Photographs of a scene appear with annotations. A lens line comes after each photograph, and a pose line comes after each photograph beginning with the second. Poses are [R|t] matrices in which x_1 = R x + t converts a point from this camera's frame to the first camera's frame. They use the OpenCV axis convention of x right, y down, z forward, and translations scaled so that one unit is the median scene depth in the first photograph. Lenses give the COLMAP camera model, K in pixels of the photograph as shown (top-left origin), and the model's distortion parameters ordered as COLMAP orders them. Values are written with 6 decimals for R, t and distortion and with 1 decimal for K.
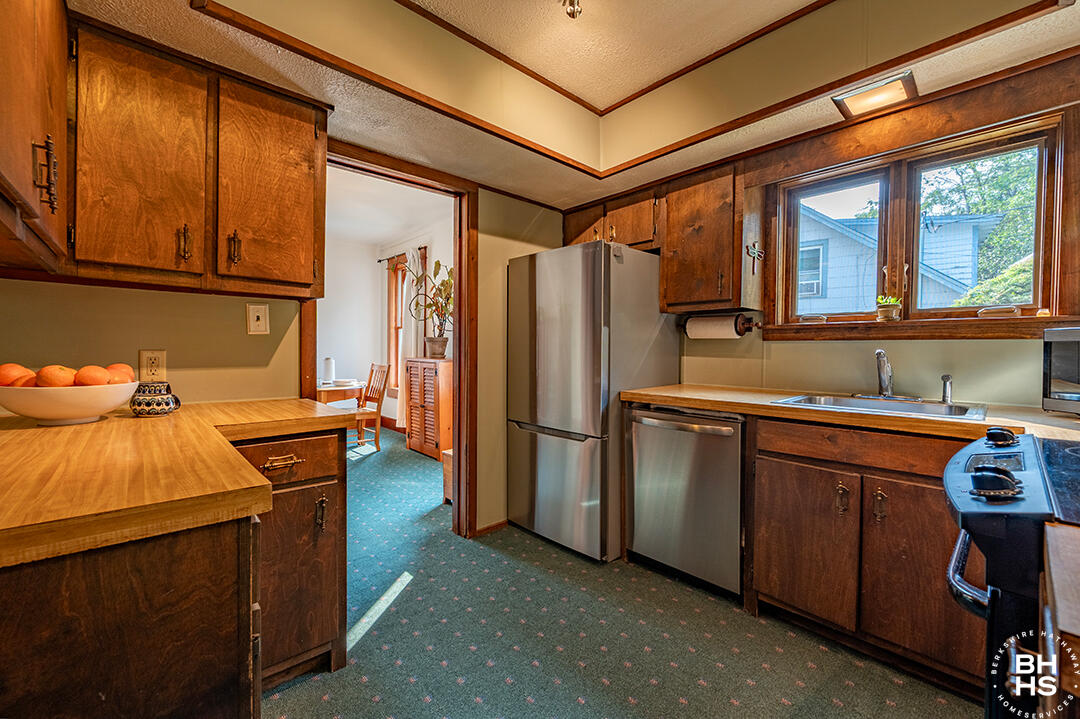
lens RADIAL K [[441.8, 0, 540.0], [0, 441.8, 359.5], [0, 0, 1]] dist [-0.000262, -0.000068]
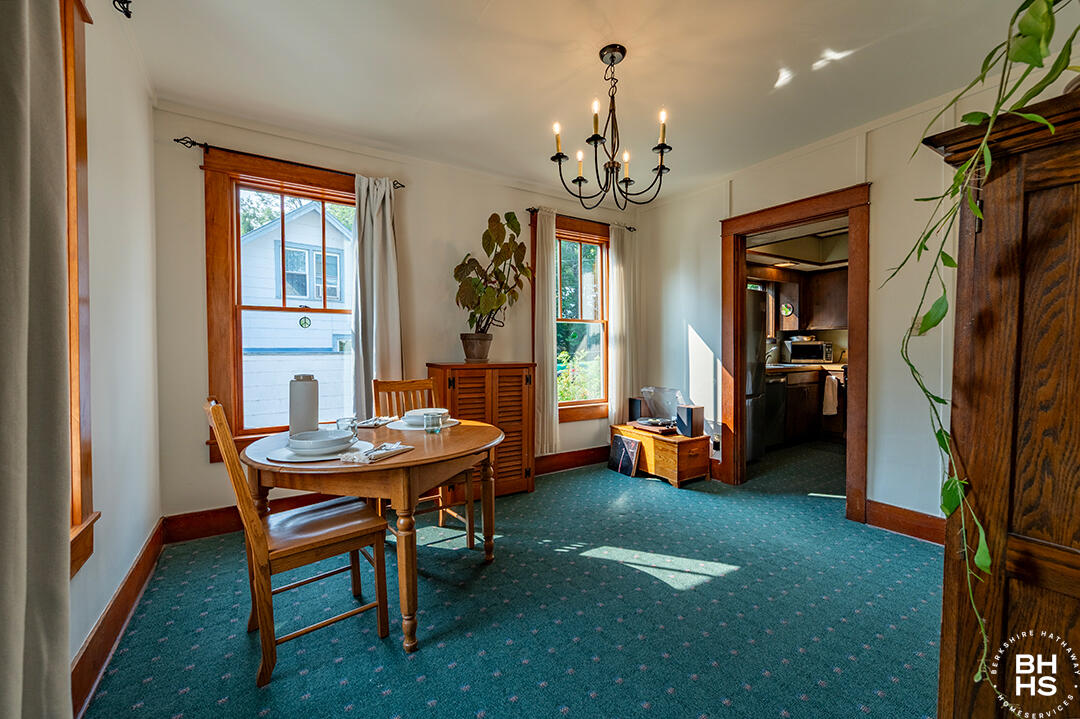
lens RADIAL K [[441.8, 0, 540.0], [0, 441.8, 359.5], [0, 0, 1]] dist [-0.000262, -0.000068]
pose [[0.160223, -0.026725, 0.986719, -0.915520], [0.029014, 0.999329, 0.022355, -0.022939], [-0.986654, 0.025047, 0.160891, 0.773784]]
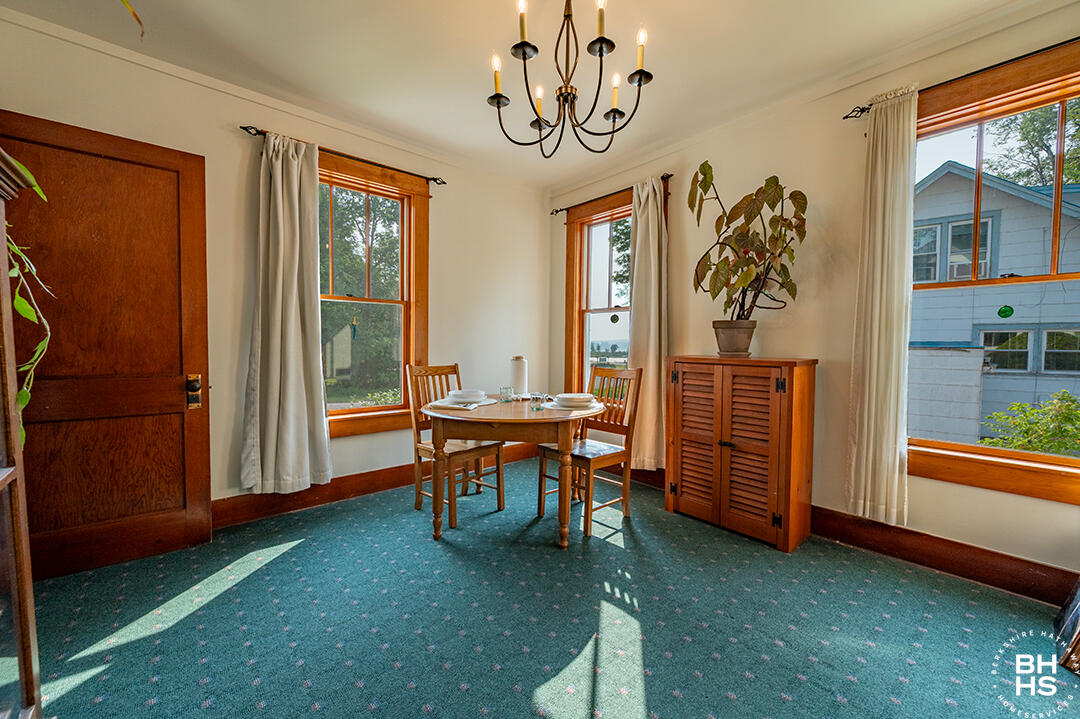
lens RADIAL K [[428.7, 0, 552.0], [0, 428.7, 358.6], [0, 0, 1]] dist [-0.001198, -0.000236]
pose [[0.999992, 0.002945, -0.002793, -0.464445], [-0.002913, 0.999929, 0.011576, -0.008487], [0.002827, -0.011567, 0.999929, 0.437591]]
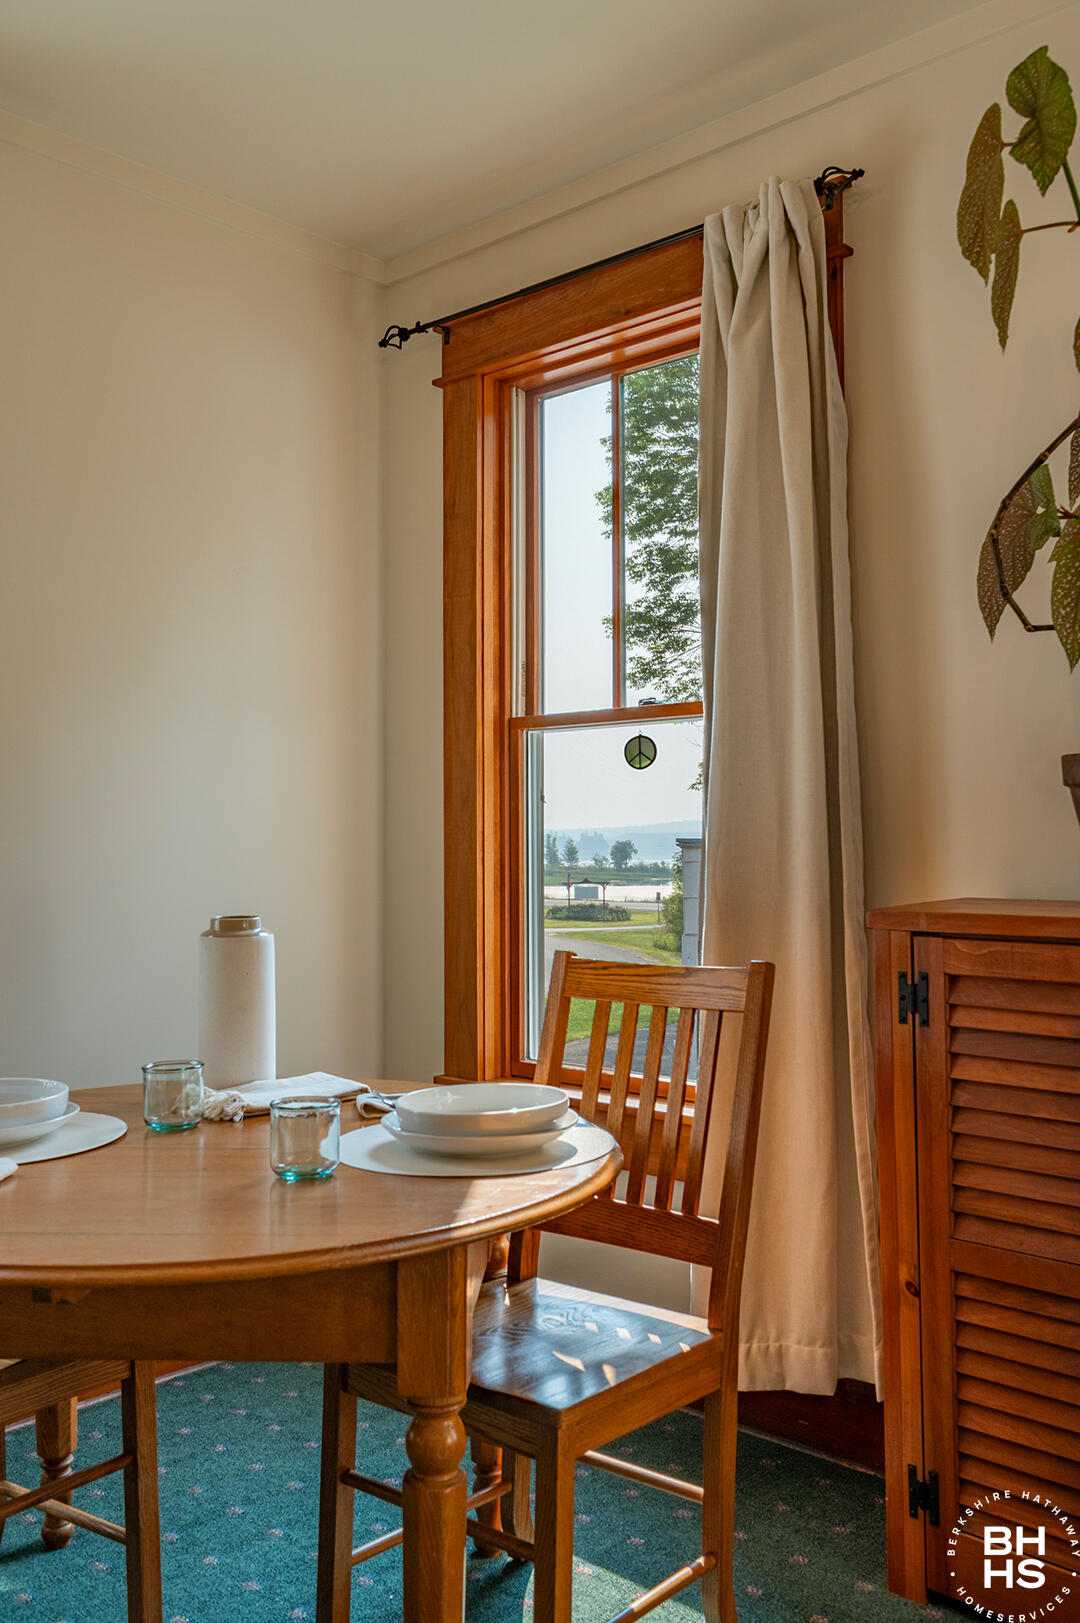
lens RADIAL K [[1401.2, 0, 540.0], [0, 1401.2, 811.5], [0, 0, 1]] dist [0.005004, 0.001199]
pose [[0.996433, -0.012168, 0.083509, -0.451659], [0.015834, 0.998933, -0.043378, -0.018569], [-0.082892, 0.044545, 0.995563, 0.589020]]
